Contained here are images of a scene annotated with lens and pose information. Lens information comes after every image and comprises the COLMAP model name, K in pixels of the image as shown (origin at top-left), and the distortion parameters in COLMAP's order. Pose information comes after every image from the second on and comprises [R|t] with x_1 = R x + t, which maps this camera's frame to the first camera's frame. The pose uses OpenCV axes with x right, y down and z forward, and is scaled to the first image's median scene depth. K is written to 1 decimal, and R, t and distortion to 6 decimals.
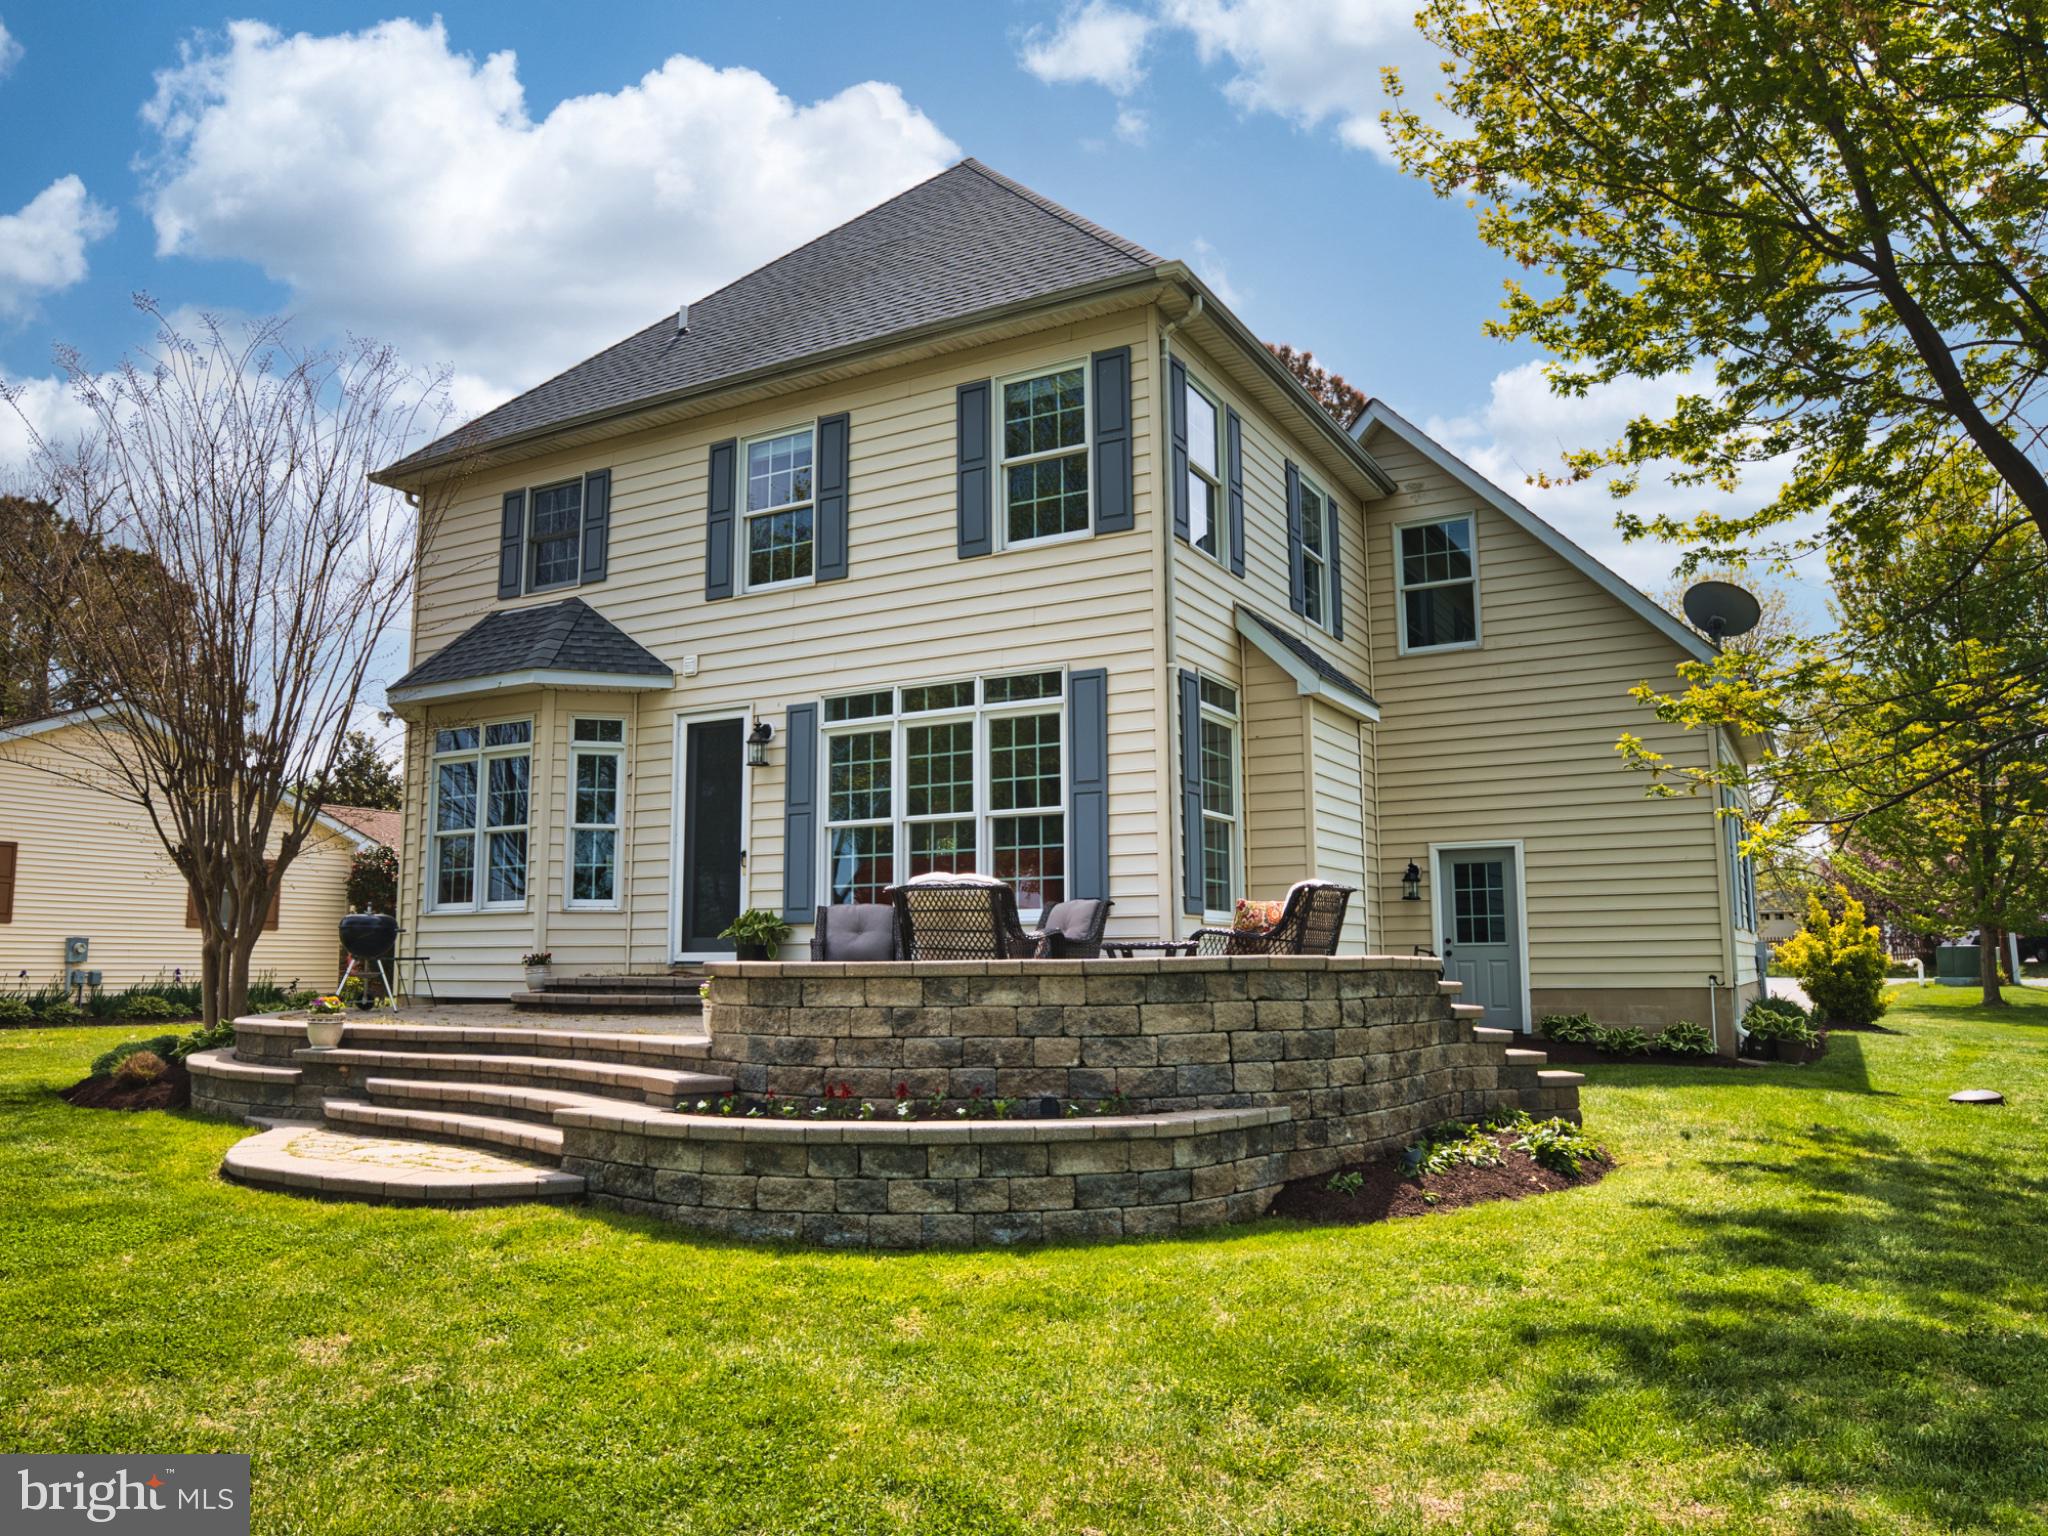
lens RADIAL K [[1432.4, 0, 1022.7], [0, 1432.4, 776.1], [0, 0, 1]] dist [-0.000987, 0.000522]
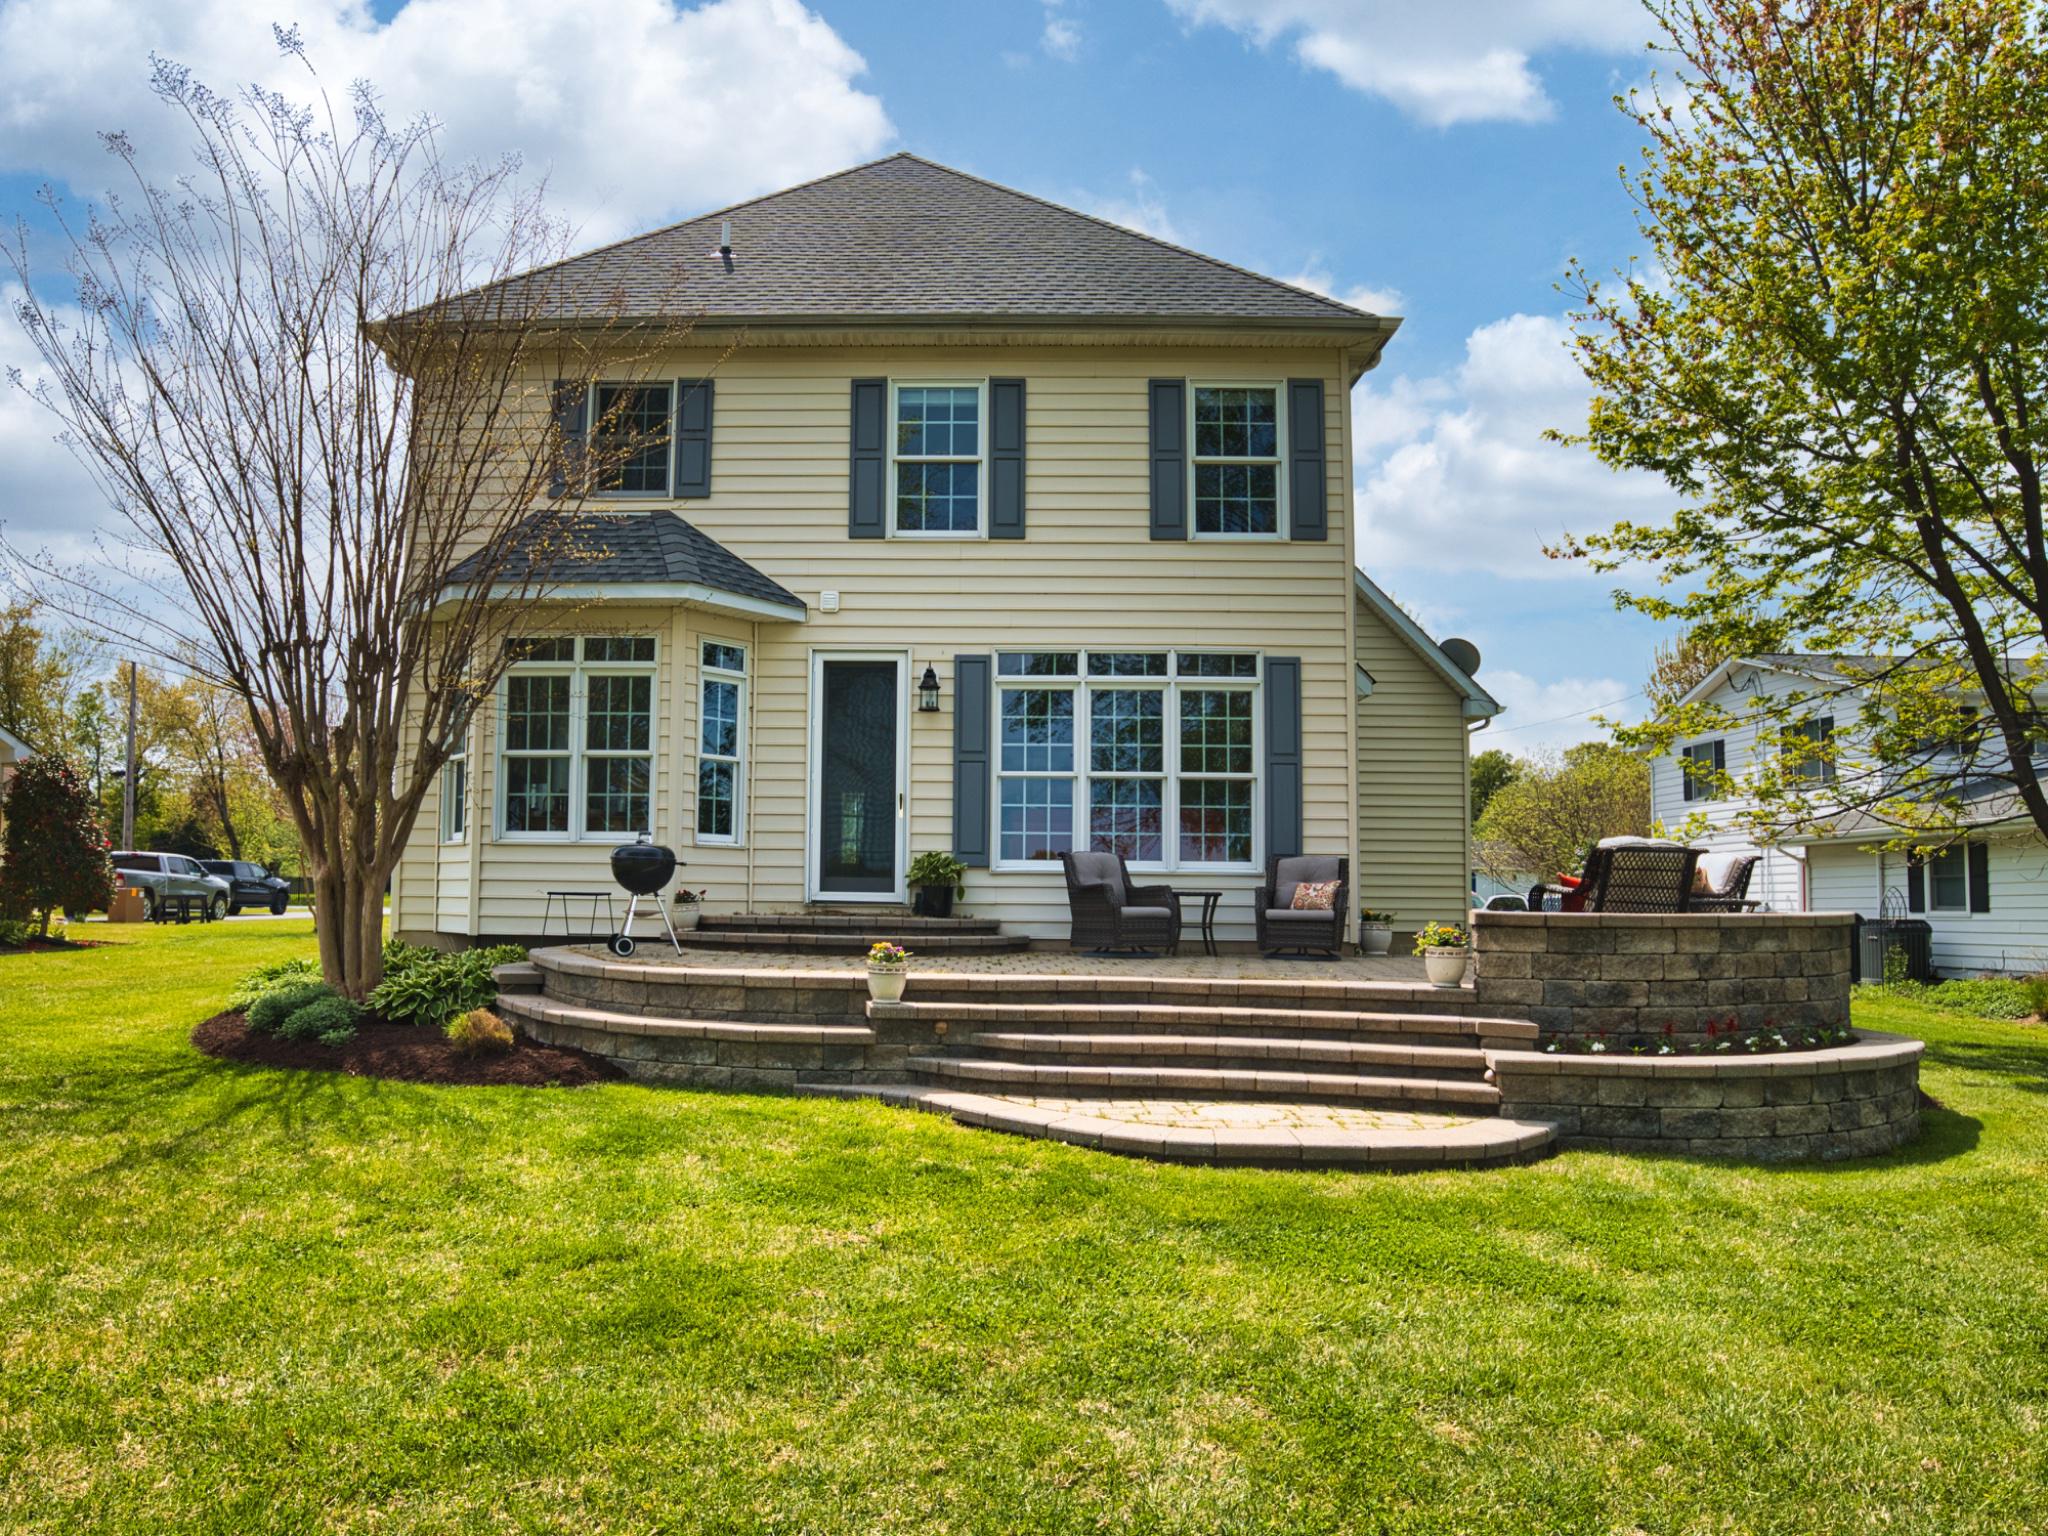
lens RADIAL K [[1096.8, 0, 1014.1], [0, 1096.8, 858.0], [0, 0, 1]] dist [-0.038692, -0.000118]
pose [[0.880062, 0.035710, 0.473514, -0.490722], [-0.077603, 0.994578, 0.069225, 0.037735], [-0.468474, -0.097669, 0.878062, 0.277005]]
